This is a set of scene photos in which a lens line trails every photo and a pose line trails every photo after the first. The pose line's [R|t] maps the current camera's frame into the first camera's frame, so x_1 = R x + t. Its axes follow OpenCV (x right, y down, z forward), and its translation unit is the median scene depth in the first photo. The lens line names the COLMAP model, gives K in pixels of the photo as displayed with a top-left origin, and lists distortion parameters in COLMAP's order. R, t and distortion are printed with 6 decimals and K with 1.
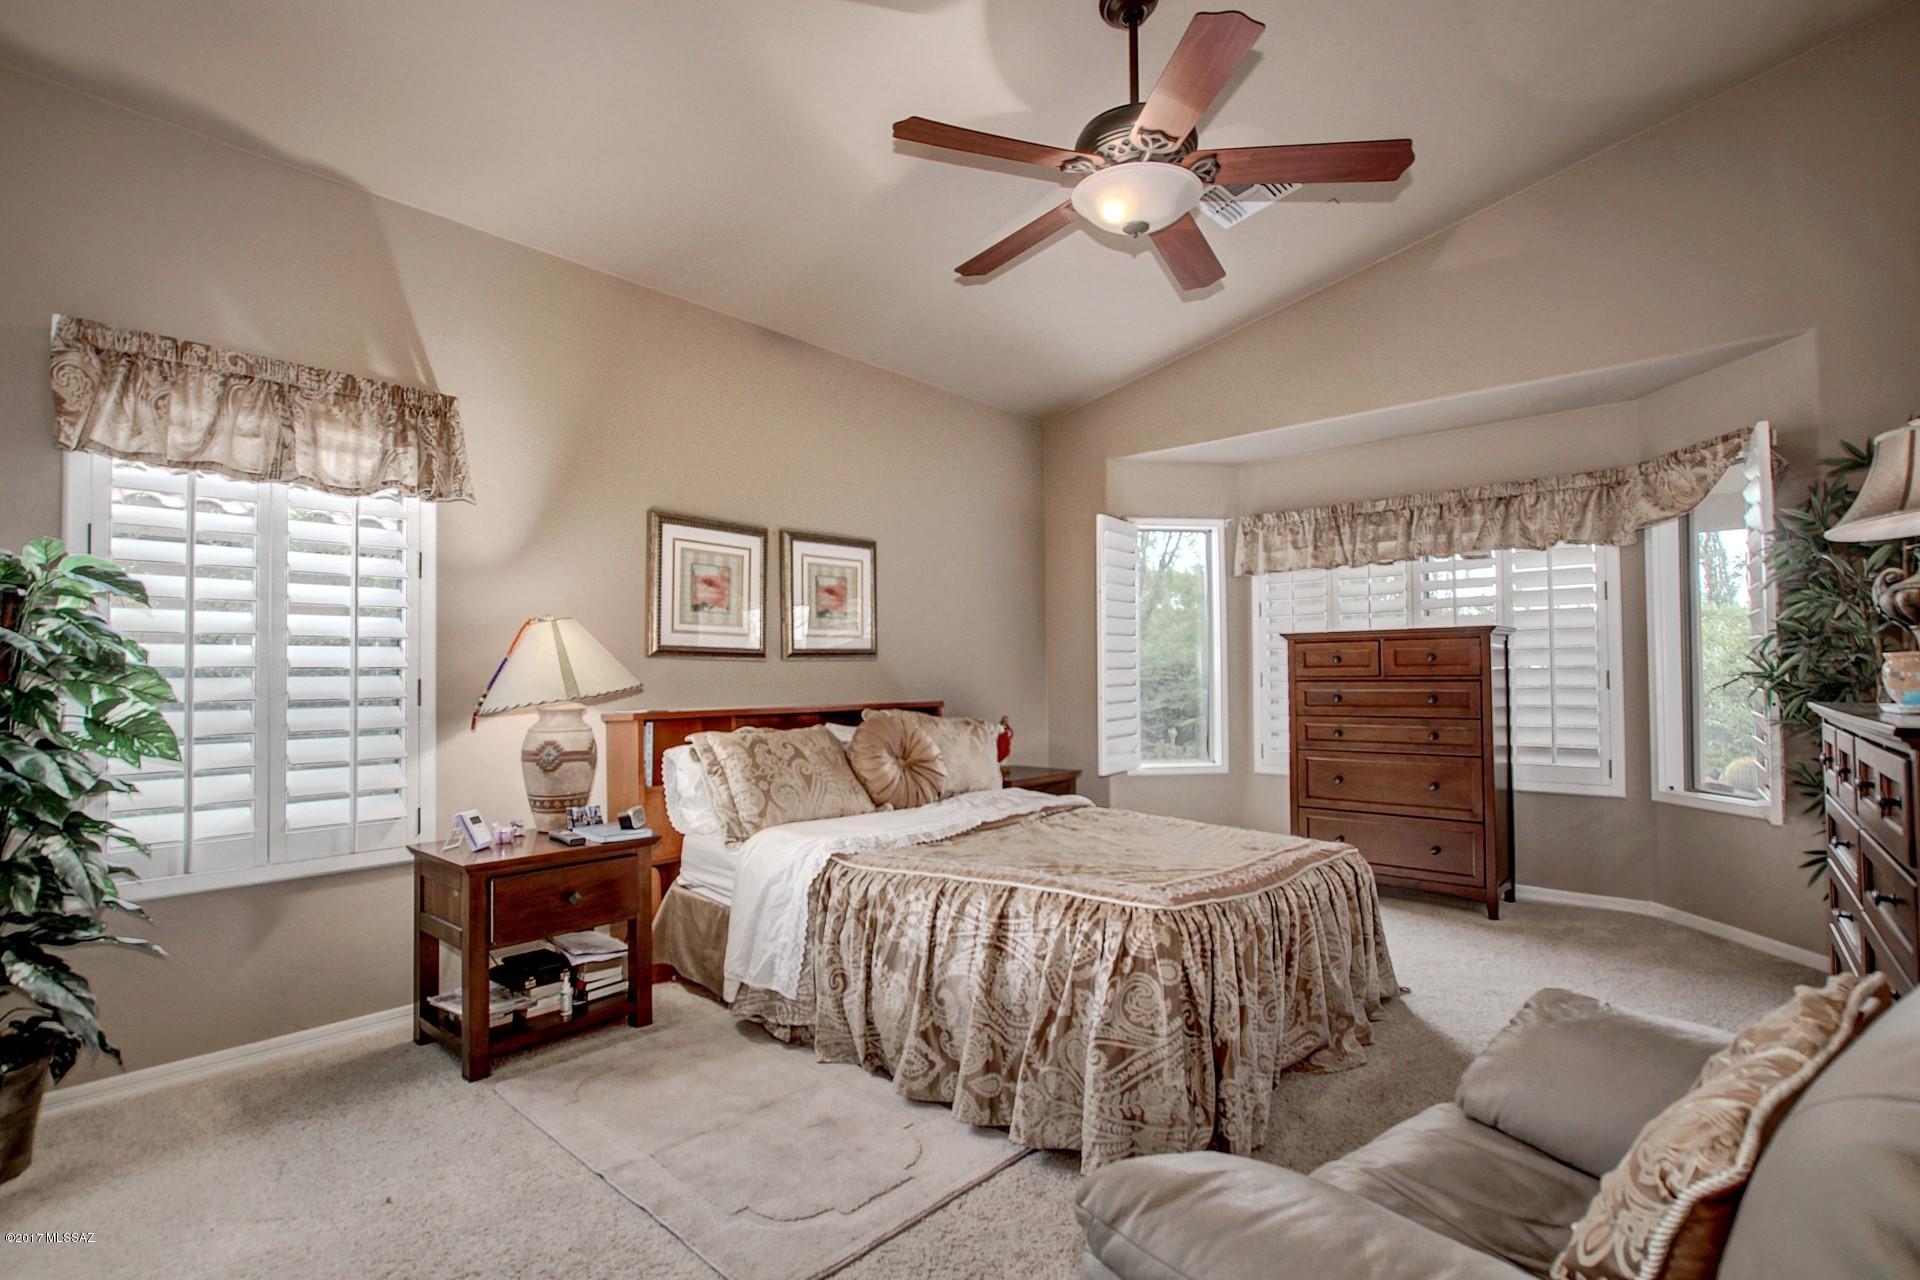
lens RADIAL K [[903.9, 0, 921.9], [0, 903.9, 657.8], [0, 0, 1]] dist [-0.020990, 0.001043]
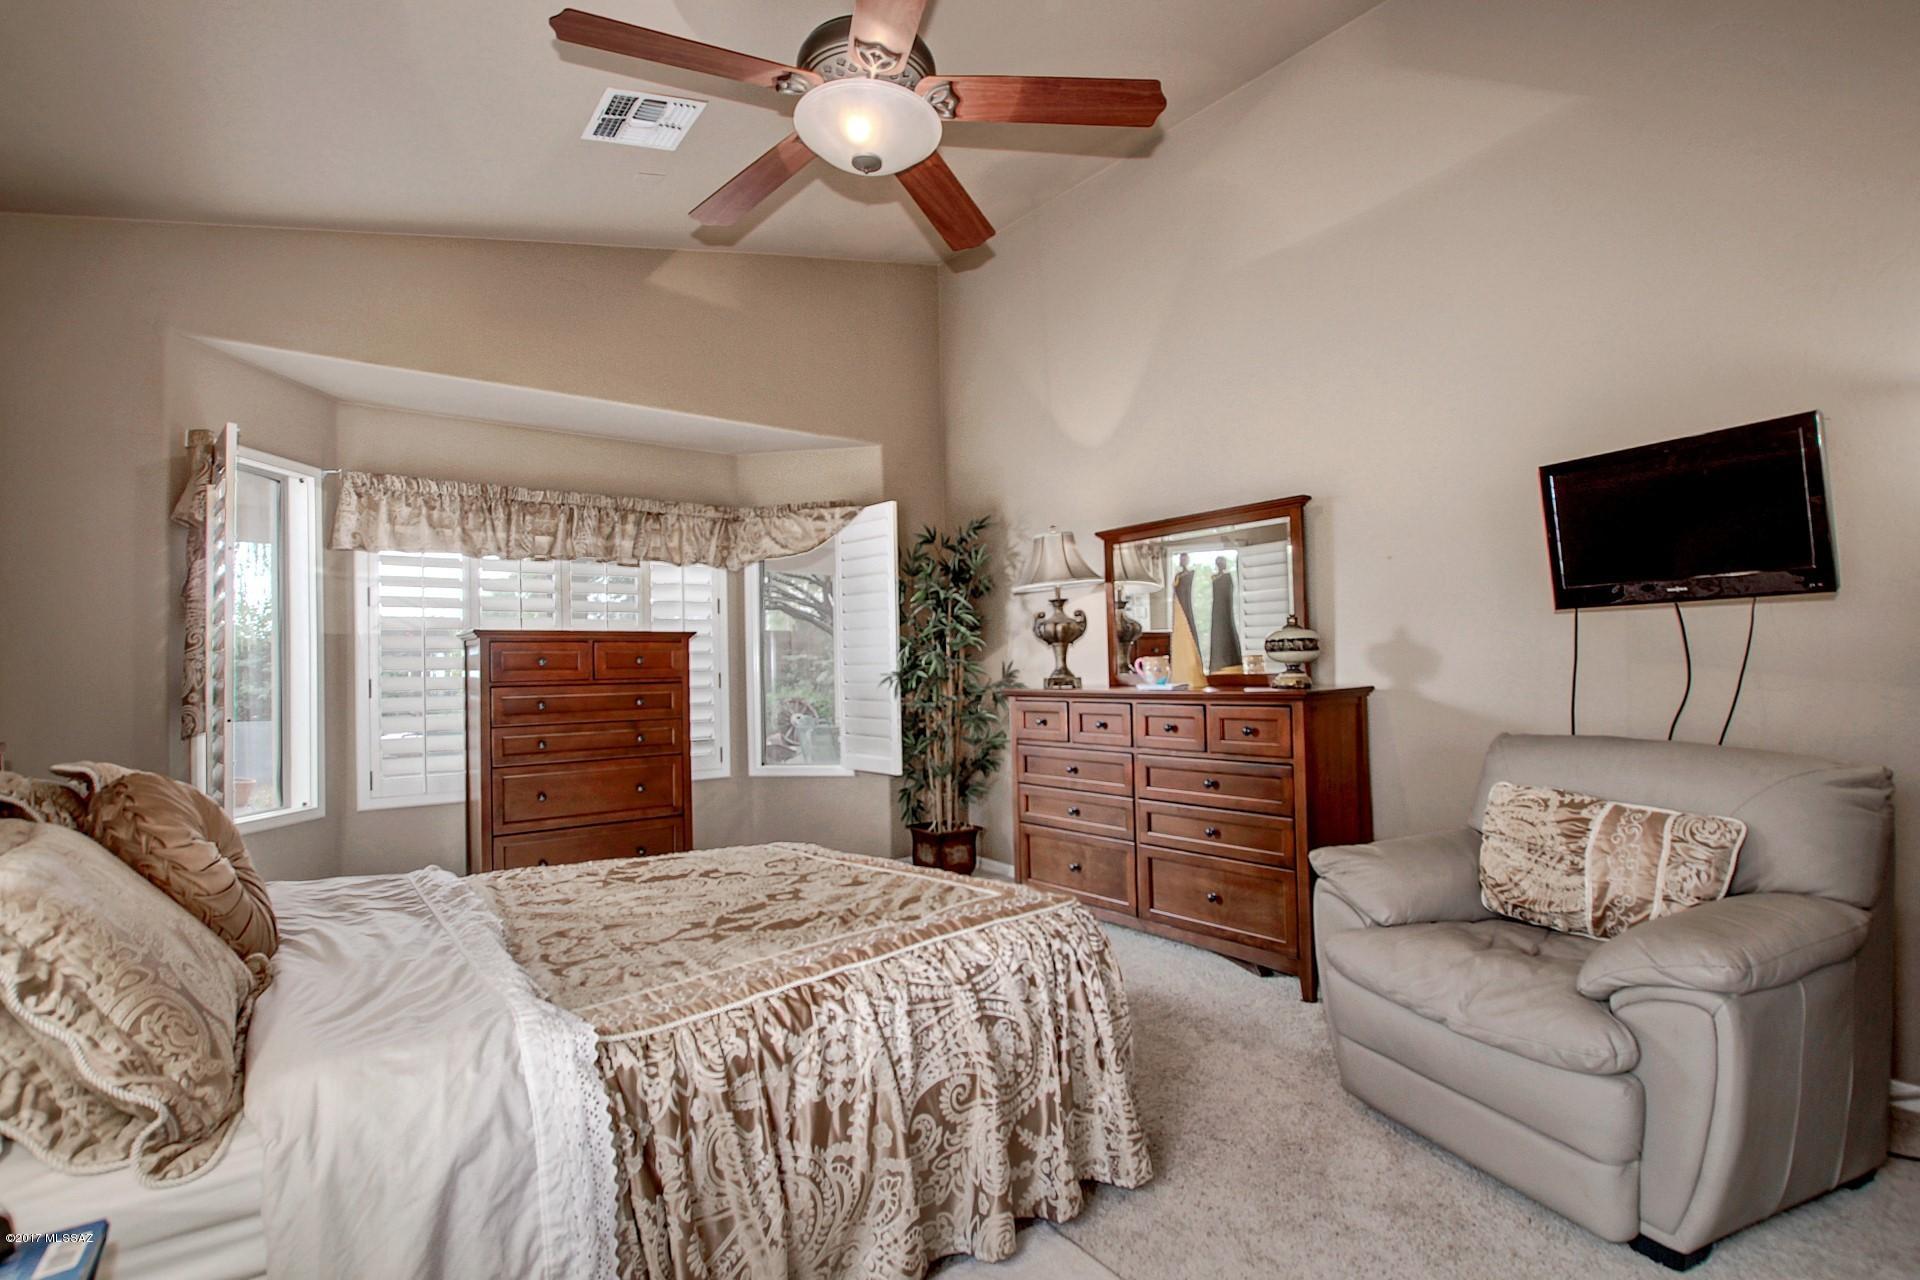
lens RADIAL K [[903.9, 0, 963.3], [0, 903.9, 645.8], [0, 0, 1]] dist [-0.020990, 0.001043]
pose [[0.162027, 0.029557, 0.986344, -0.347366], [-0.002293, 0.999560, -0.029577, 0.011797], [-0.986784, 0.002530, 0.162023, 0.444591]]
